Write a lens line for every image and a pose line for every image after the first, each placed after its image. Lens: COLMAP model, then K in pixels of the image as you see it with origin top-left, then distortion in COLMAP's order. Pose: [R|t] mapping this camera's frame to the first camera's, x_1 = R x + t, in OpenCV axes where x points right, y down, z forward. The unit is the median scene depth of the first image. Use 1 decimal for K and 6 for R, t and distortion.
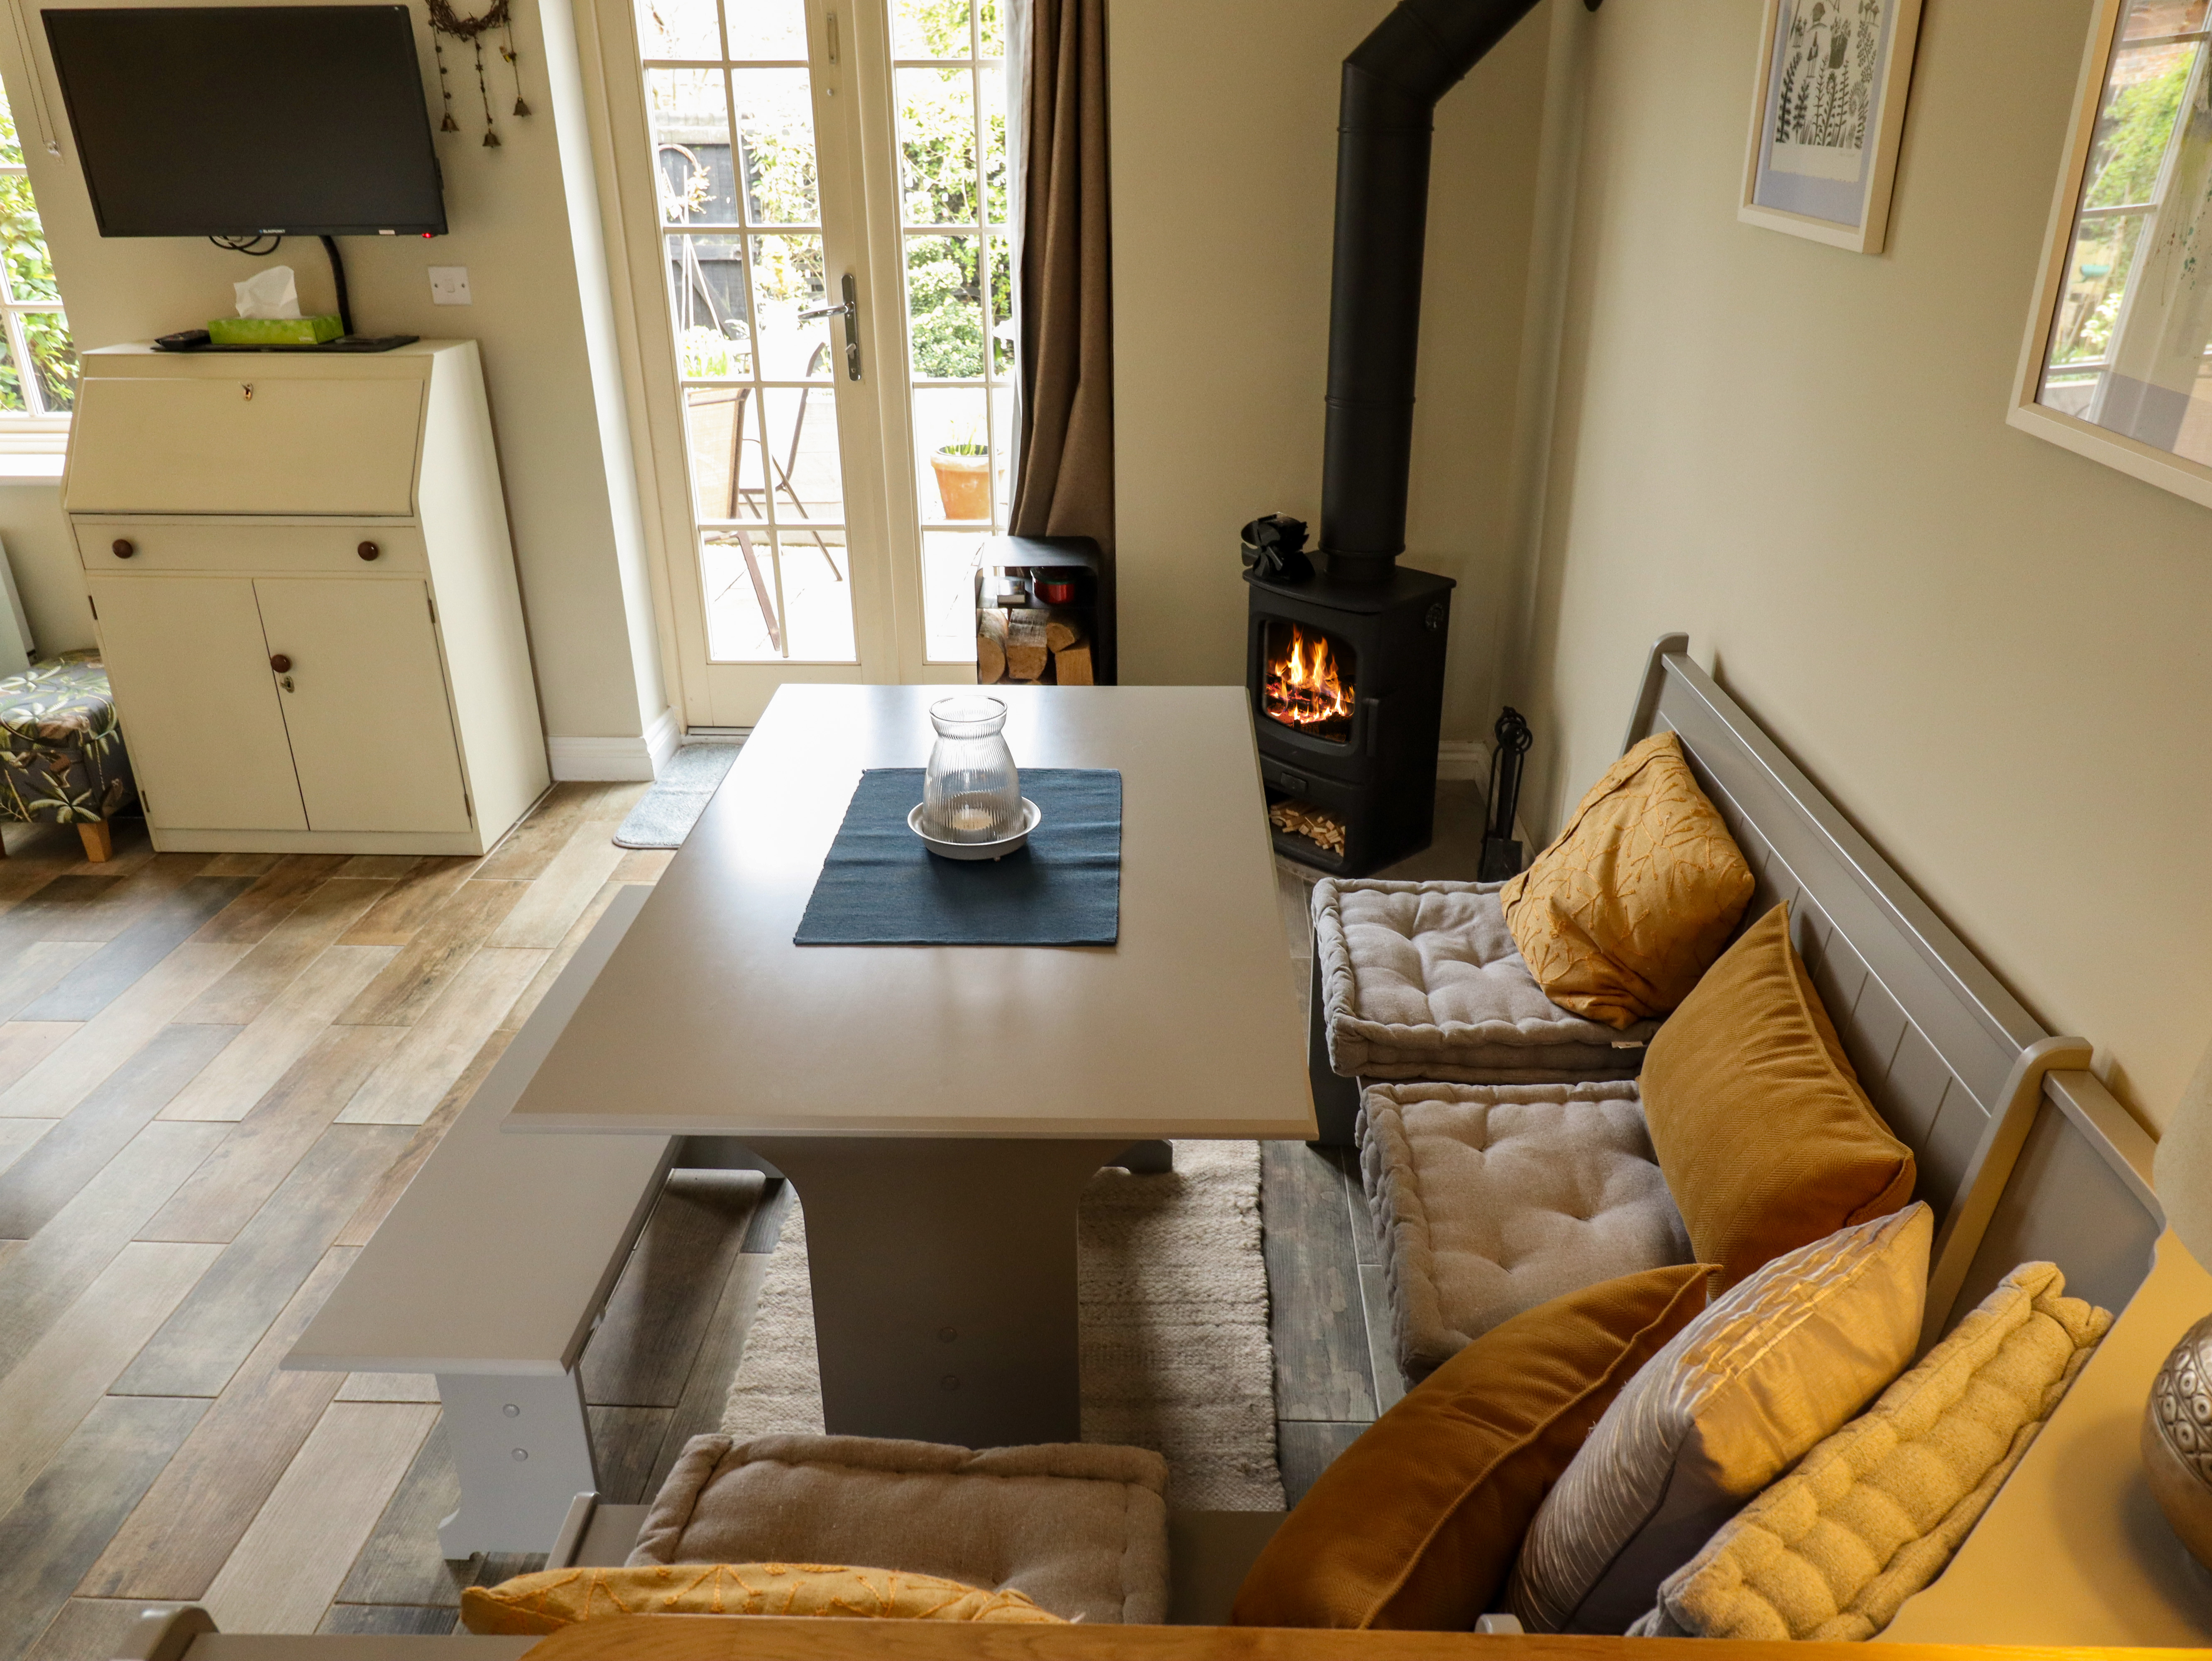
lens RADIAL K [[1593.4, 0, 1122.6], [0, 1593.4, 817.2], [0, 0, 1]] dist [0.014310, -0.006470]
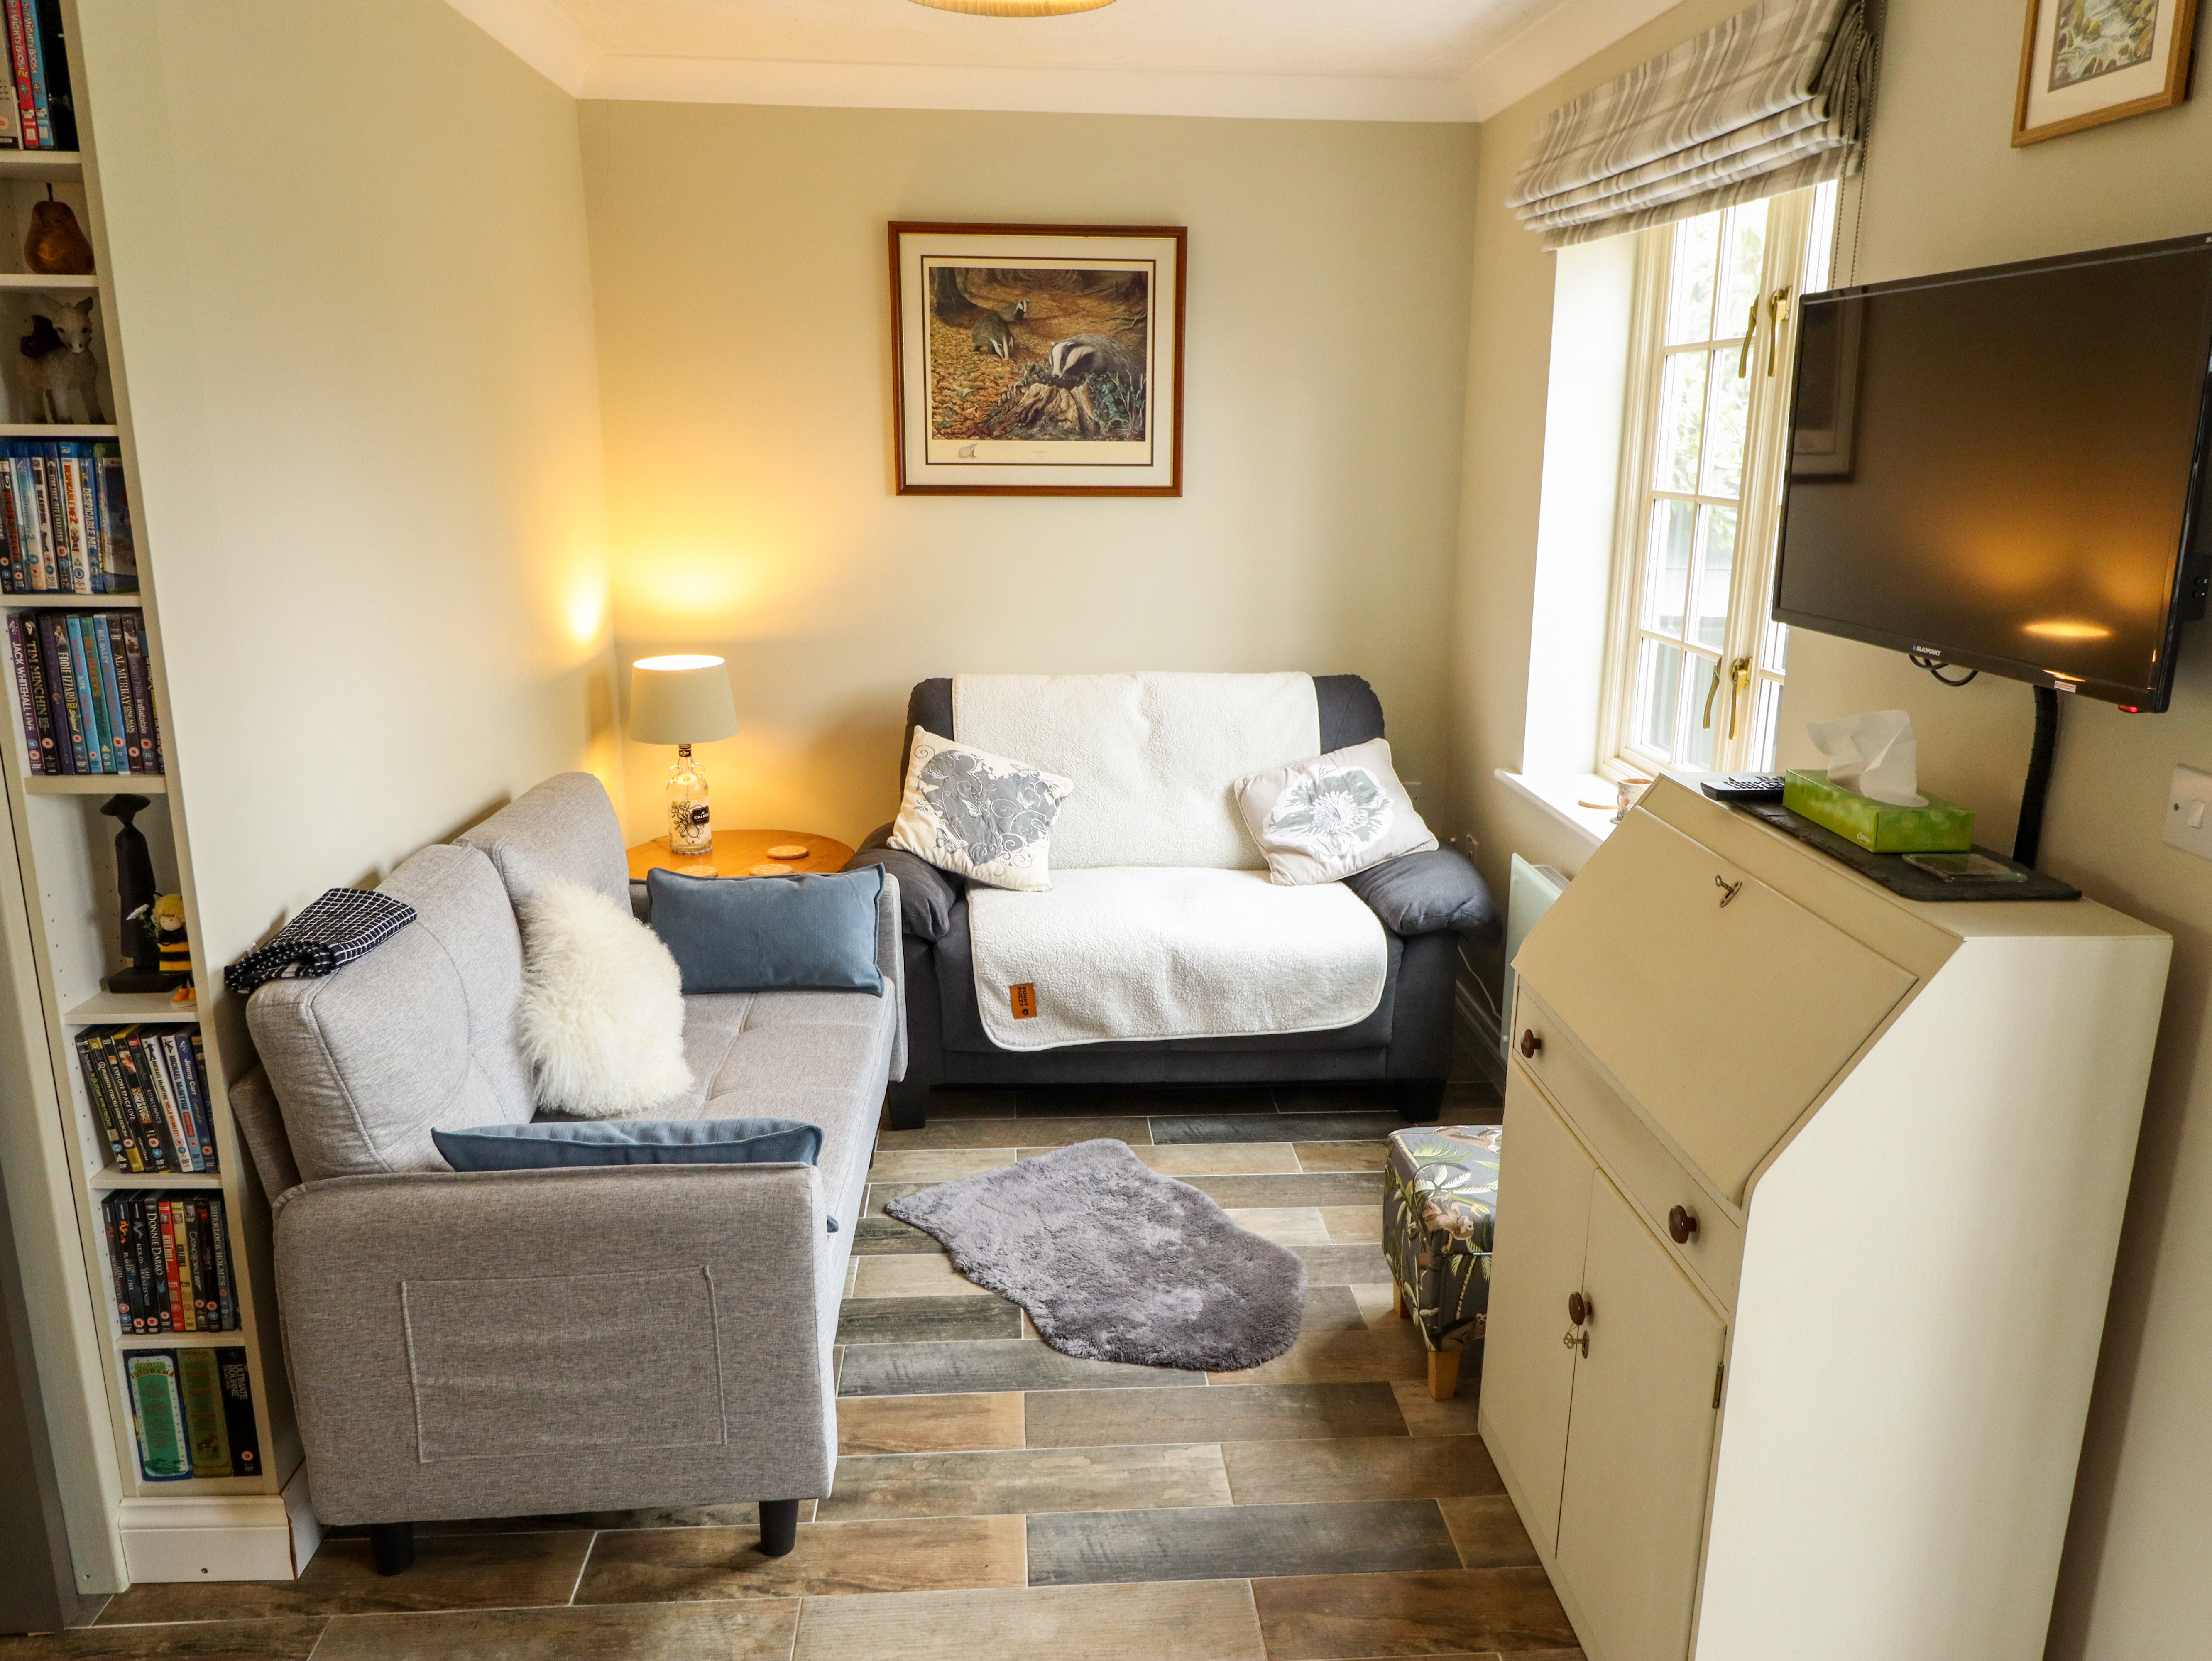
lens RADIAL K [[1593.4, 0, 1122.6], [0, 1593.4, 817.2], [0, 0, 1]] dist [0.014310, -0.006470]
pose [[0.110975, 0.248453, -0.962266, -0.016692], [-0.422969, 0.887986, 0.180495, -0.287145], [0.899323, 0.386979, 0.203632, 0.637626]]
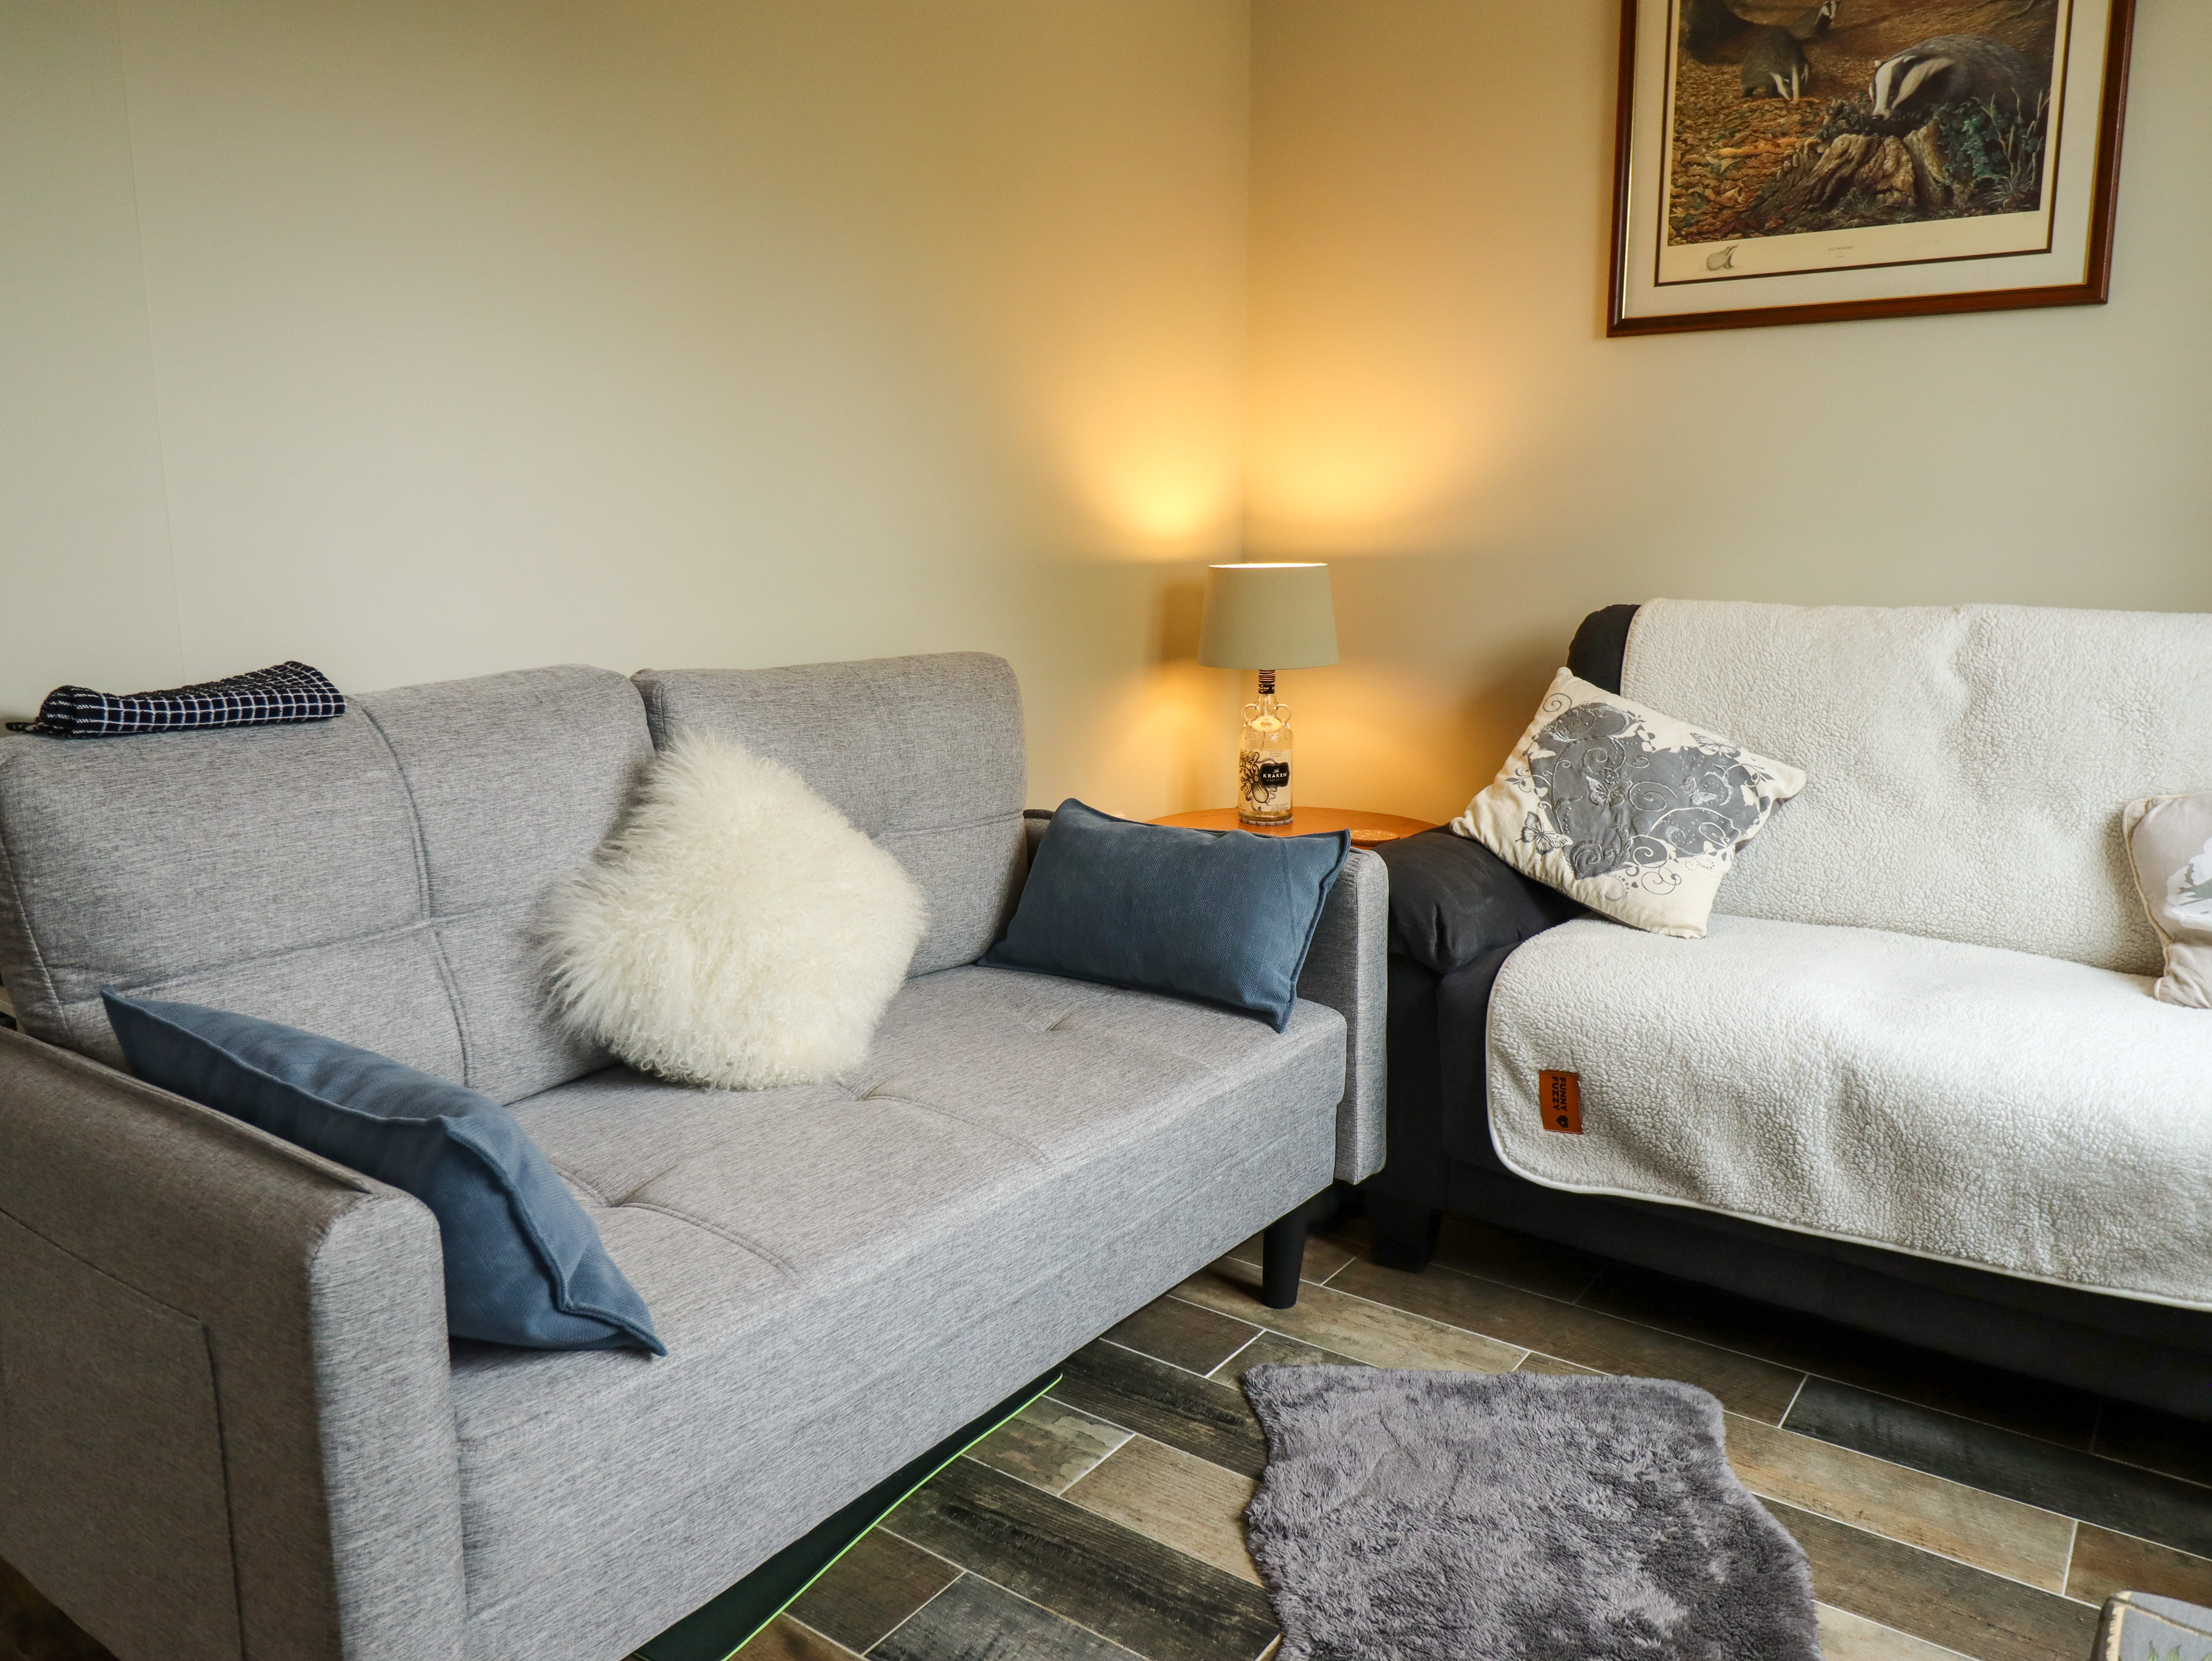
lens RADIAL K [[1588.7, 0, 1129.9], [0, 1588.7, 810.3], [0, 0, 1]] dist [0.004470, -0.004369]
pose [[-0.546069, 0.154865, -0.823301, -0.411038], [-0.346106, 0.853265, 0.390063, -0.240213], [0.762902, 0.497951, -0.412342, 0.896595]]
